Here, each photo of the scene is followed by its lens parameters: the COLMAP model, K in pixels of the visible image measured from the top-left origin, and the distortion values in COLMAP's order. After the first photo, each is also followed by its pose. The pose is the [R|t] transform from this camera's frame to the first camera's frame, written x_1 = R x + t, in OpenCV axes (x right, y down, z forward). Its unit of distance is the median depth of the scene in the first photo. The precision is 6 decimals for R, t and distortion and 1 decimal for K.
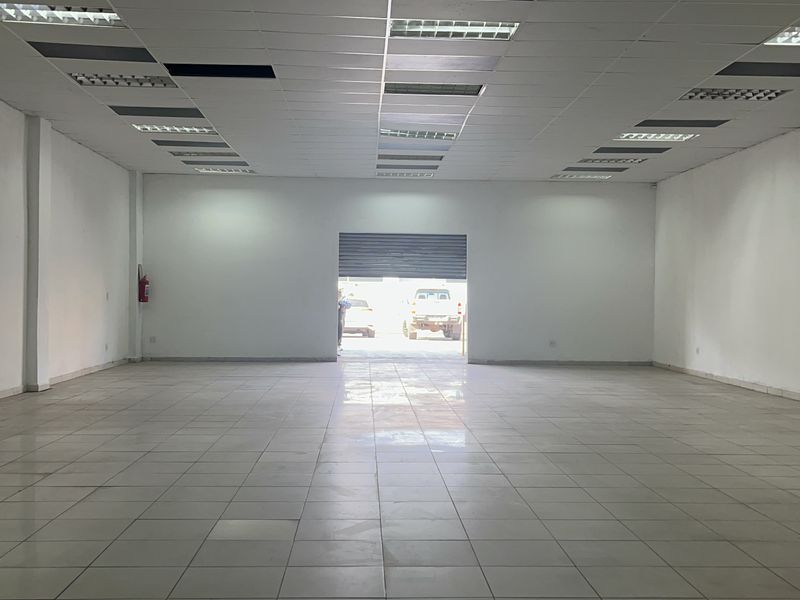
lens RADIAL K [[918.0, 0, 400.0], [0, 918.0, 300.0], [0, 0, 1]] dist [0.011303, 0.003772]
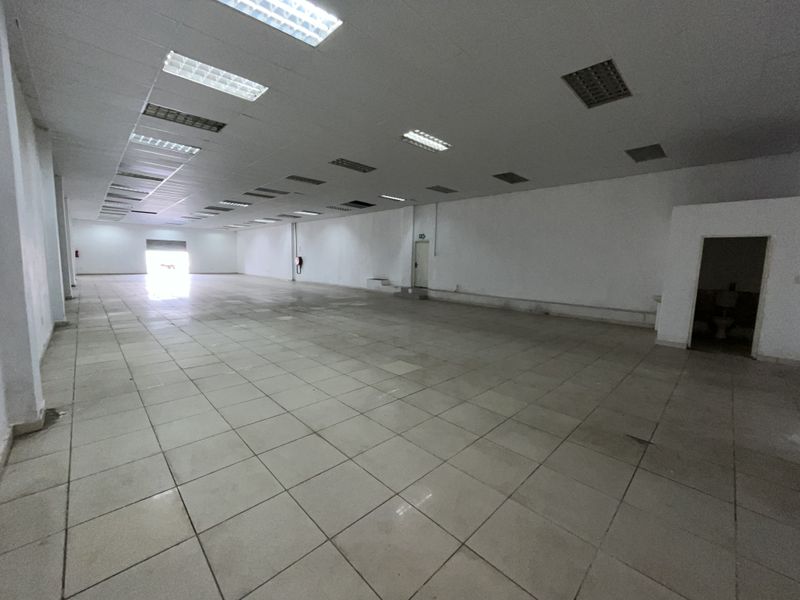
lens RADIAL K [[325.3, 0, 400.0], [0, 325.3, 300.0], [0, 0, 1]] dist [-0.002643, -0.000148]
pose [[0.731168, -0.073206, 0.678258, -0.223325], [-0.014609, 0.992317, 0.122853, -0.004903], [-0.682041, -0.099735, 0.724481, -0.686791]]
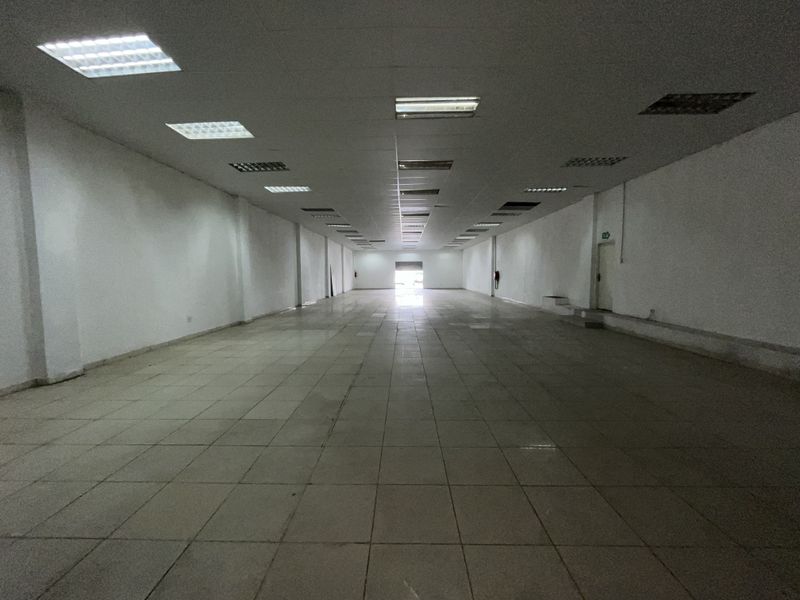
lens RADIAL K [[325.3, 0, 400.0], [0, 325.3, 300.0], [0, 0, 1]] dist [-0.002643, -0.000148]
pose [[0.998495, -0.014461, -0.052900, 0.044580], [0.018447, 0.996964, 0.075648, -0.002635], [0.051645, -0.076510, 0.995730, -0.698442]]
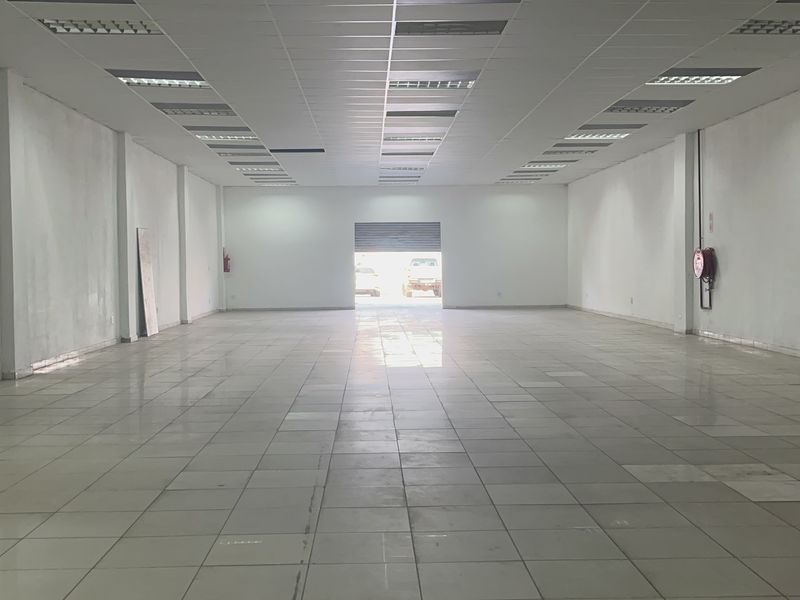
lens RADIAL K [[918.0, 0, 400.0], [0, 918.0, 300.0], [0, 0, 1]] dist [0.011303, 0.003772]
pose [[0.999737, -0.022187, -0.005798, 0.013555], [0.022375, 0.999149, 0.034664, 0.001911], [0.005024, -0.034785, 0.999382, -0.497207]]
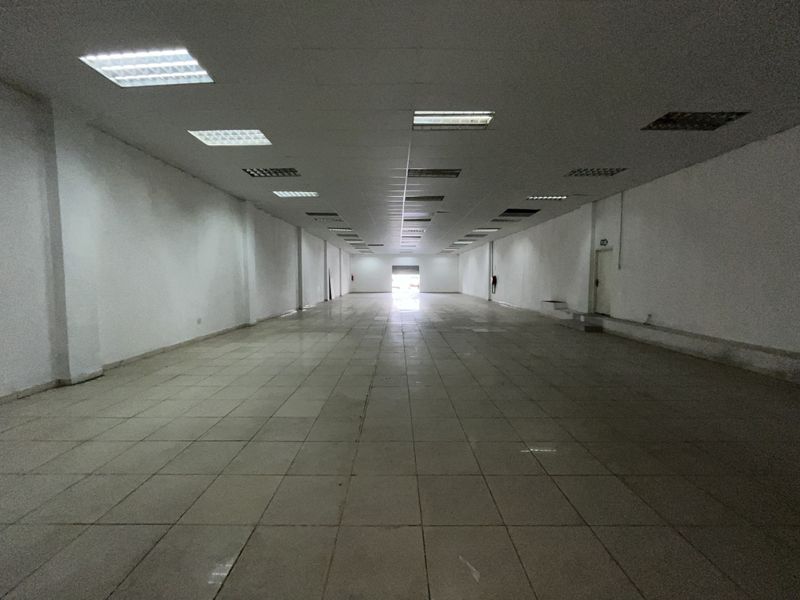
lens RADIAL K [[325.3, 0, 400.0], [0, 325.3, 300.0], [0, 0, 1]] dist [-0.002643, -0.000148]
pose [[0.999490, -0.009208, -0.030588, 0.024882], [0.011169, 0.997850, 0.064583, -0.003489], [0.029927, -0.064892, 0.997443, -0.709881]]
